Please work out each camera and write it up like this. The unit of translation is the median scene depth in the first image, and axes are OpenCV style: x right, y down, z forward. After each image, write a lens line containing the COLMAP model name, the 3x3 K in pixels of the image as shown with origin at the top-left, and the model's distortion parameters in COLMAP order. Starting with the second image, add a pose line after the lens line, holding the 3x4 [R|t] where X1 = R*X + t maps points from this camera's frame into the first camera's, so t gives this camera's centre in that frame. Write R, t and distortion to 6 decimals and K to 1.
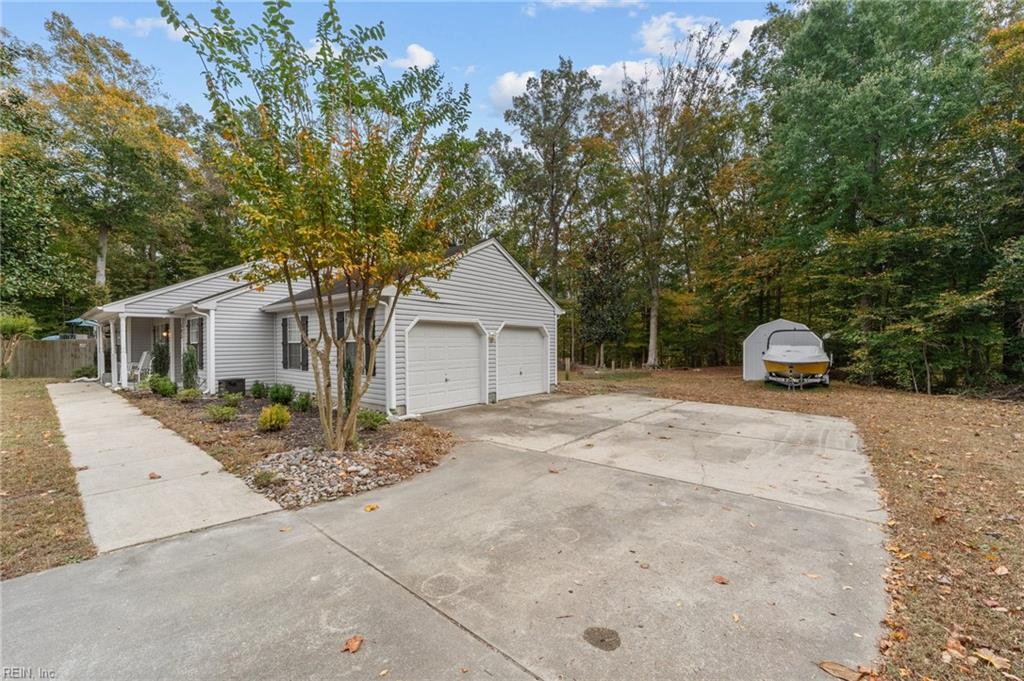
lens RADIAL K [[386.0, 0, 507.4], [0, 386.0, 345.4], [0, 0, 1]] dist [-0.014483, 0.007483]
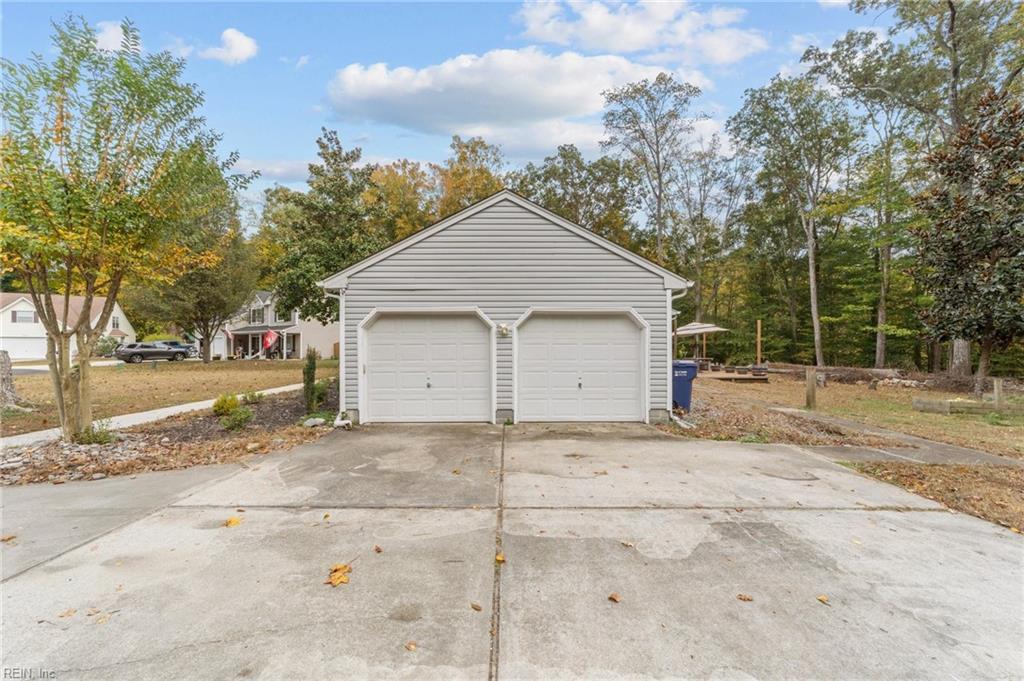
lens RADIAL K [[381.5, 0, 512.0], [0, 381.5, 340.5], [0, 0, 1]] dist [0.000967, 0.000189]
pose [[0.645635, -0.015353, -0.763492, 0.509010], [-0.002695, 0.999746, -0.022382, 0.012500], [0.763642, 0.016509, 0.645429, 0.563049]]
